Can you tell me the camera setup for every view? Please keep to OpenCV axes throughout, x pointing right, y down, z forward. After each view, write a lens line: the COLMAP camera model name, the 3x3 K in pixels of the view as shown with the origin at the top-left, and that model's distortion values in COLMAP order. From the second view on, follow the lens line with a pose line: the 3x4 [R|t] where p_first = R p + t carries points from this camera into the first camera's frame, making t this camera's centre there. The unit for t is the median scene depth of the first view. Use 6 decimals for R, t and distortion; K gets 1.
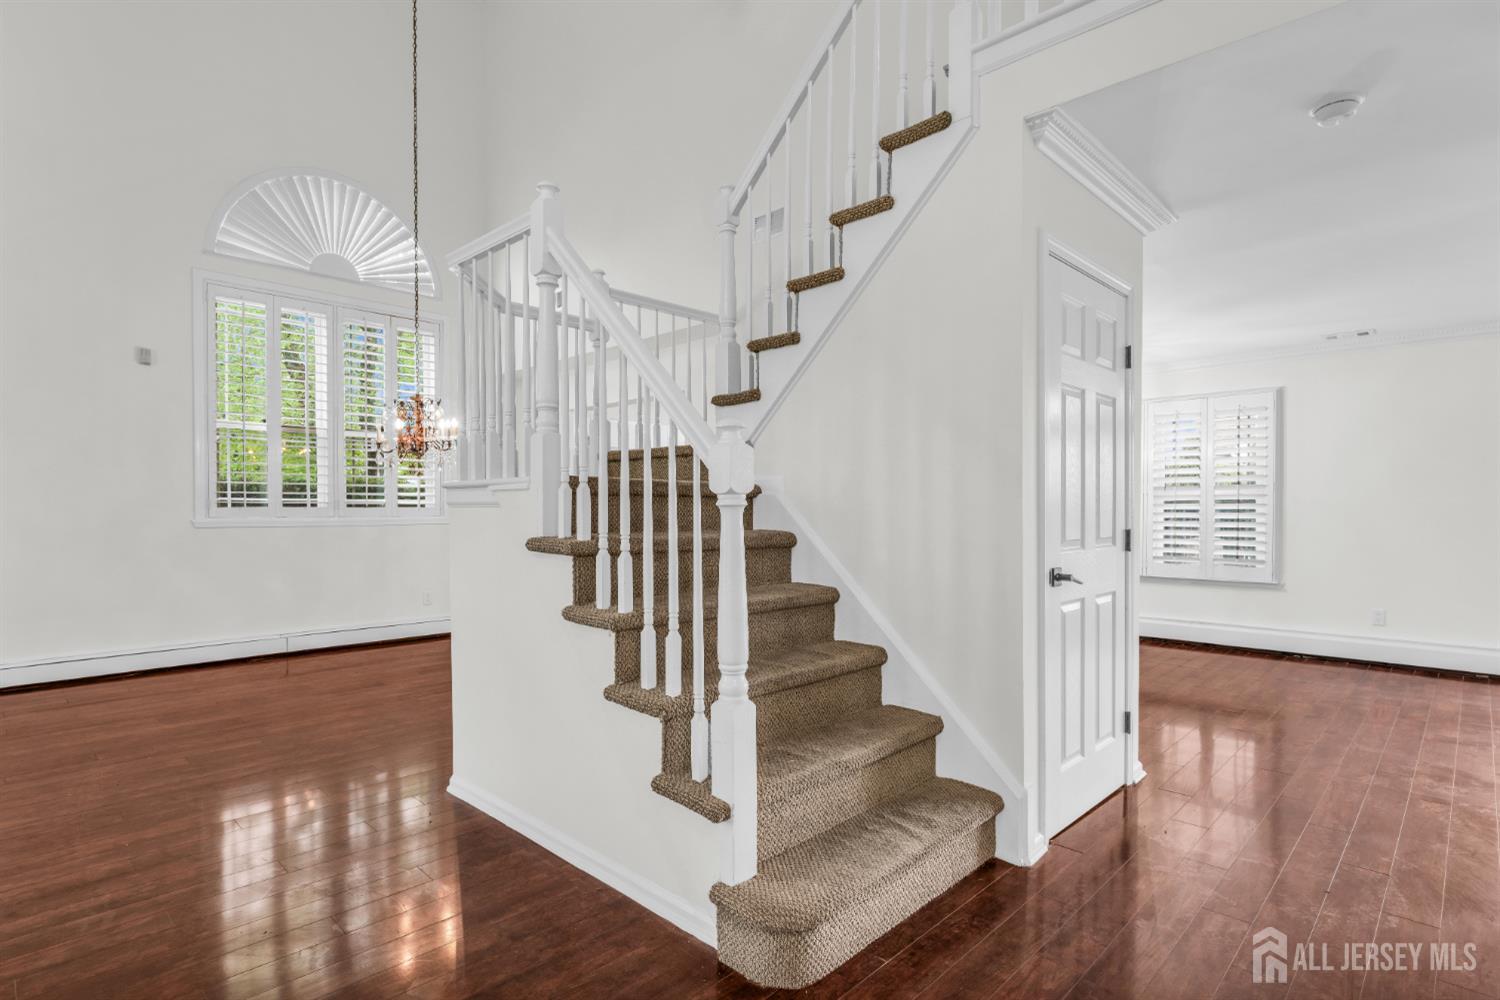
lens RADIAL K [[731.5, 0, 751.6], [0, 731.5, 501.8], [0, 0, 1]] dist [-0.000867, -0.000539]
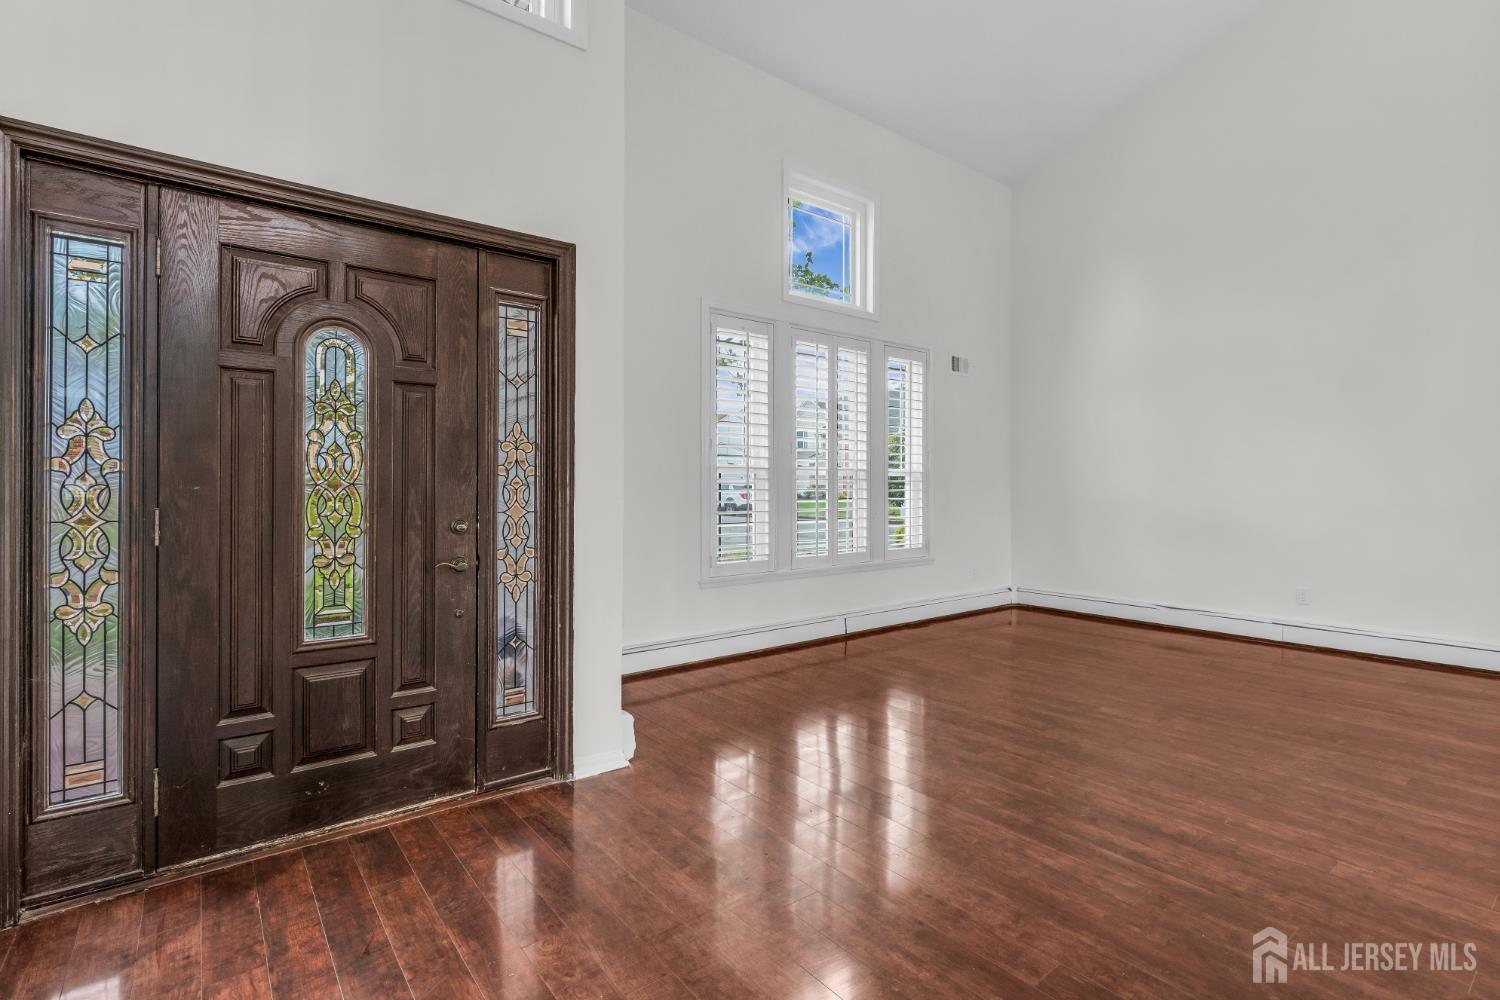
lens RADIAL K [[701.3, 0, 750.0], [0, 701.3, 500.0], [0, 0, 1]] dist [-0.001759, 0.000078]
pose [[-0.119751, 0.019048, -0.992621, 0.152424], [0.007116, 0.999807, 0.018328, 0.014465], [0.992778, -0.004869, -0.119864, 0.482553]]
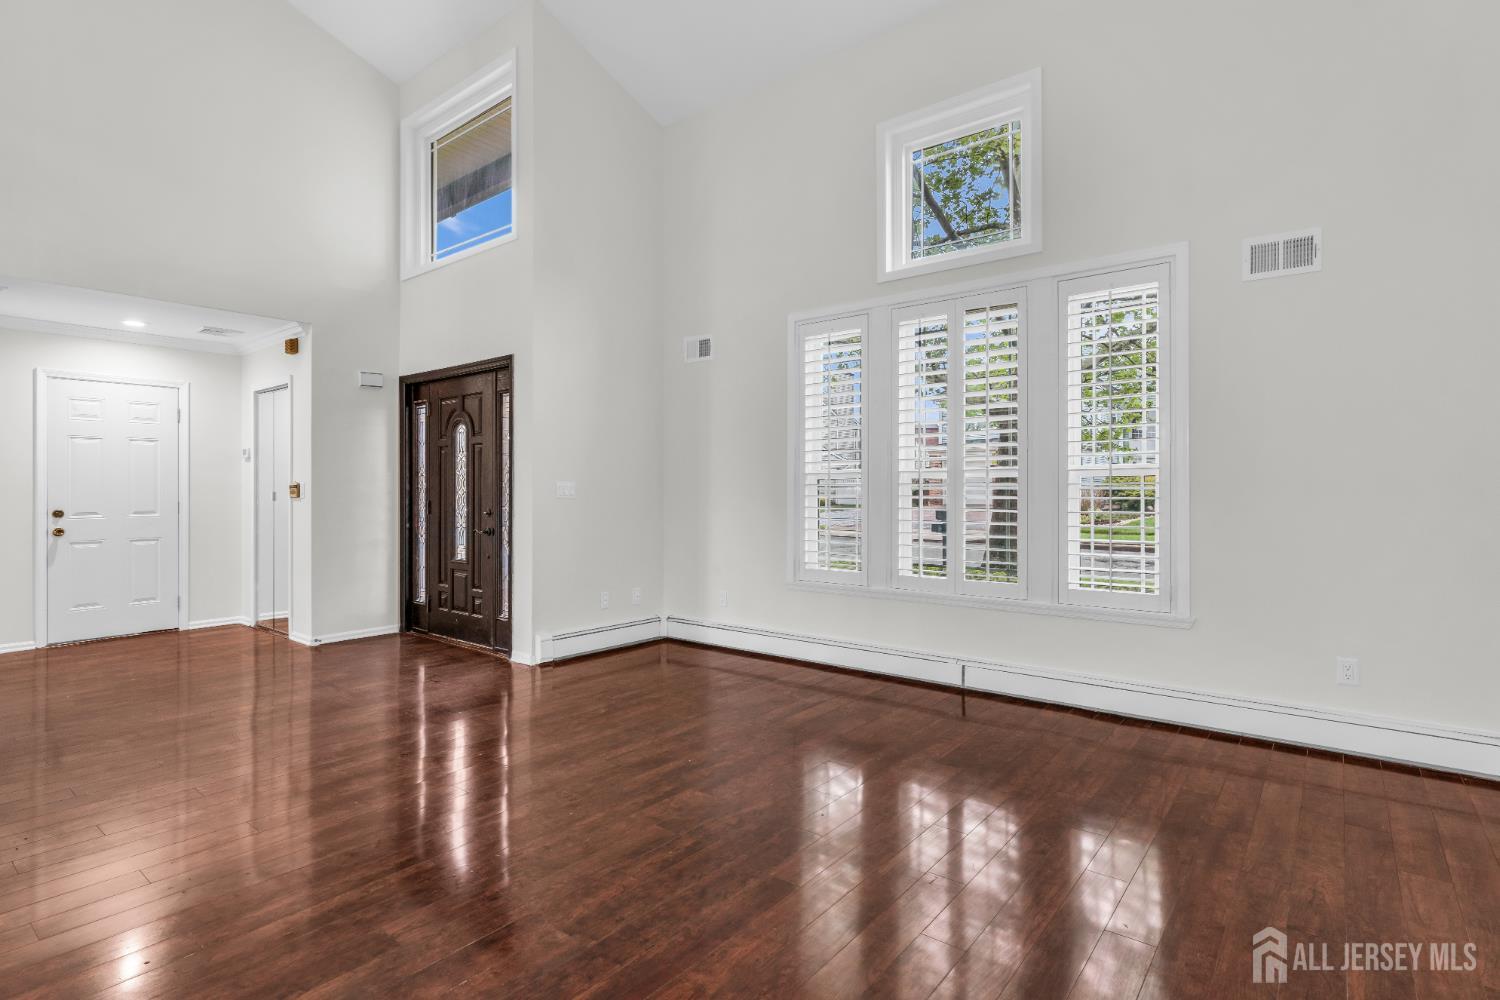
lens RADIAL K [[731.5, 0, 751.6], [0, 731.5, 501.8], [0, 0, 1]] dist [-0.000867, -0.000539]
pose [[-0.992827, 0.001761, -0.119550, -1.345813], [0.001305, 0.999992, 0.003896, 0.028174], [0.119556, 0.003712, -0.992821, 2.184753]]
